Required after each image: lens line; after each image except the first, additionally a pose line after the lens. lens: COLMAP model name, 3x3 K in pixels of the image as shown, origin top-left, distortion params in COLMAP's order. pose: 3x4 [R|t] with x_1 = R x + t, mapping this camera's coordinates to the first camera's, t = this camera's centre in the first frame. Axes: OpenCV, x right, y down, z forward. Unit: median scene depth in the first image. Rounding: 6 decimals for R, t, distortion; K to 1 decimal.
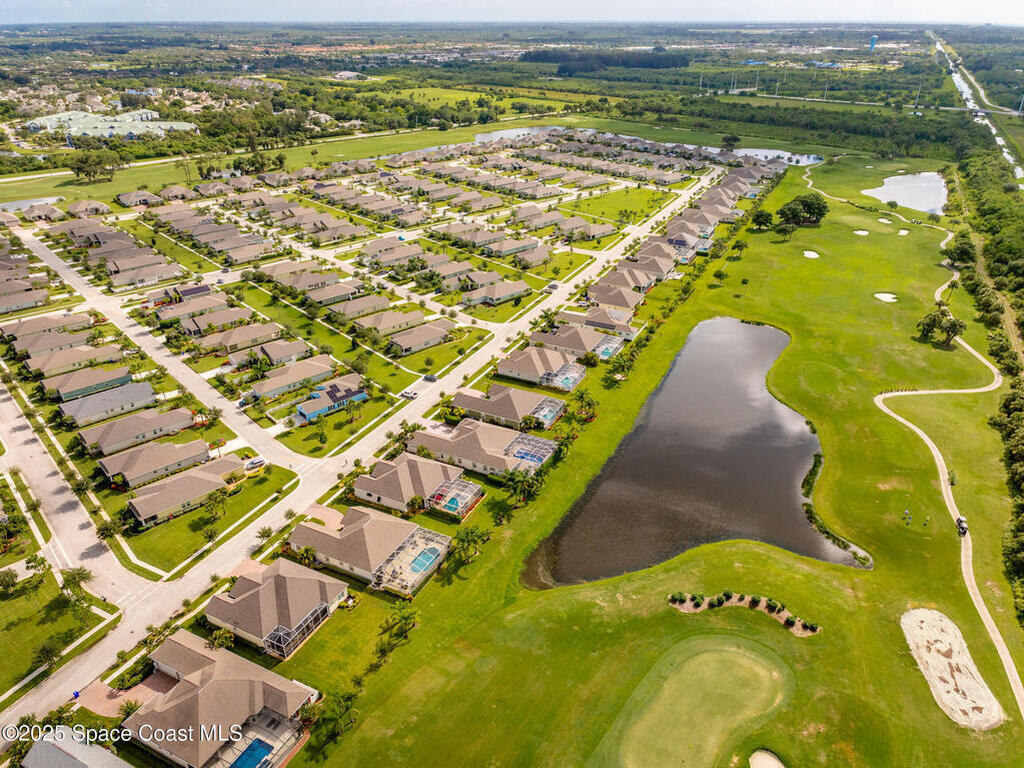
lens RADIAL K [[726.2, 0, 514.8], [0, 726.2, 376.8], [0, 0, 1]] dist [-0.029711, 0.045089]
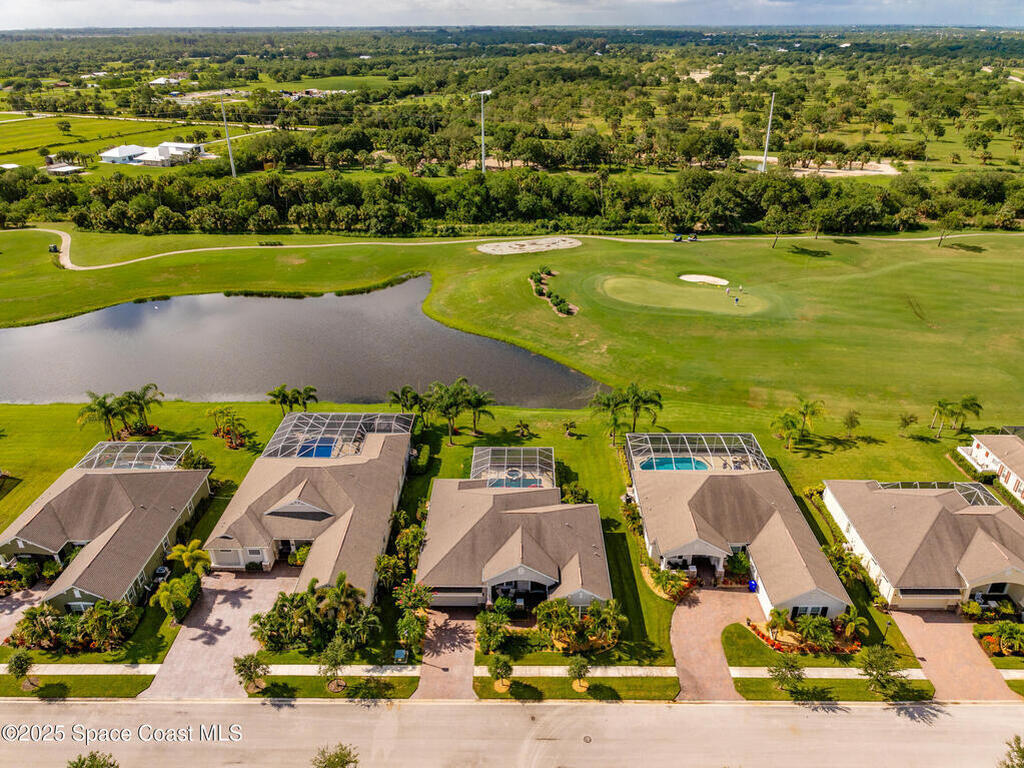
lens RADIAL K [[726.2, 0, 514.8], [0, 726.2, 376.8], [0, 0, 1]] dist [-0.029711, 0.045089]
pose [[-0.440497, -0.392391, 0.807460, -0.322780], [0.406878, 0.714486, 0.569175, -0.120781], [-0.800258, 0.579258, -0.155074, 0.716186]]
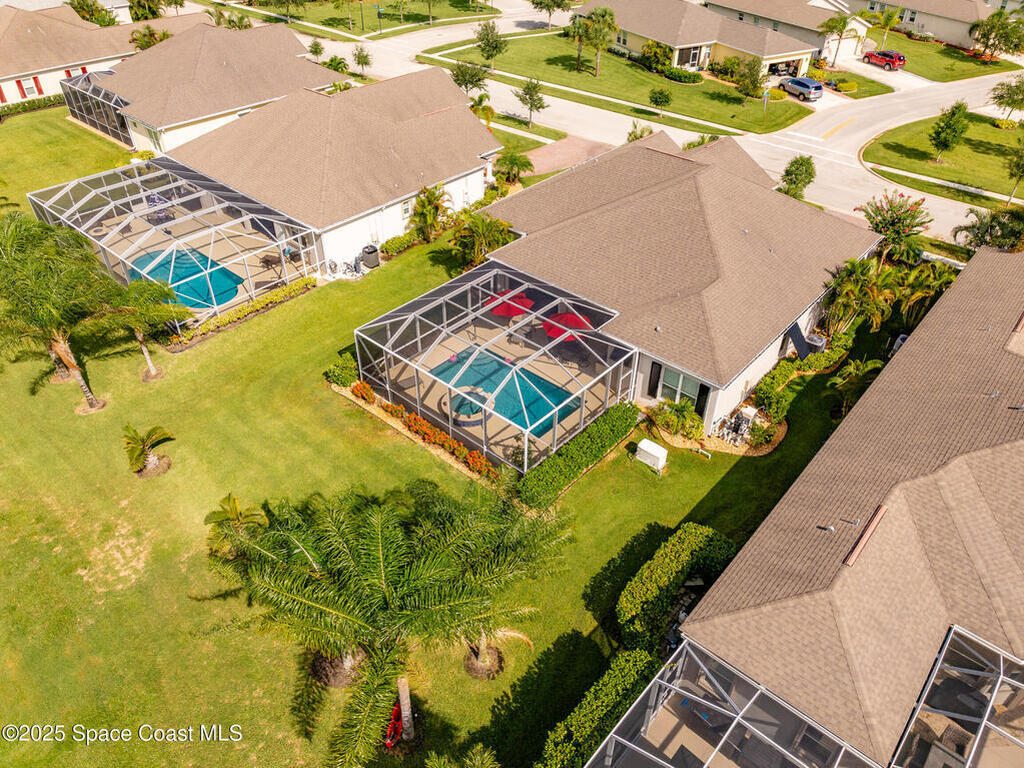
lens RADIAL K [[726.2, 0, 514.8], [0, 726.2, 376.8], [0, 0, 1]] dist [-0.029711, 0.045089]
pose [[-0.257294, 0.580430, -0.772593, 0.045009], [-0.440245, 0.641311, 0.628415, 0.033965], [0.860223, 0.501818, 0.090526, 0.682756]]
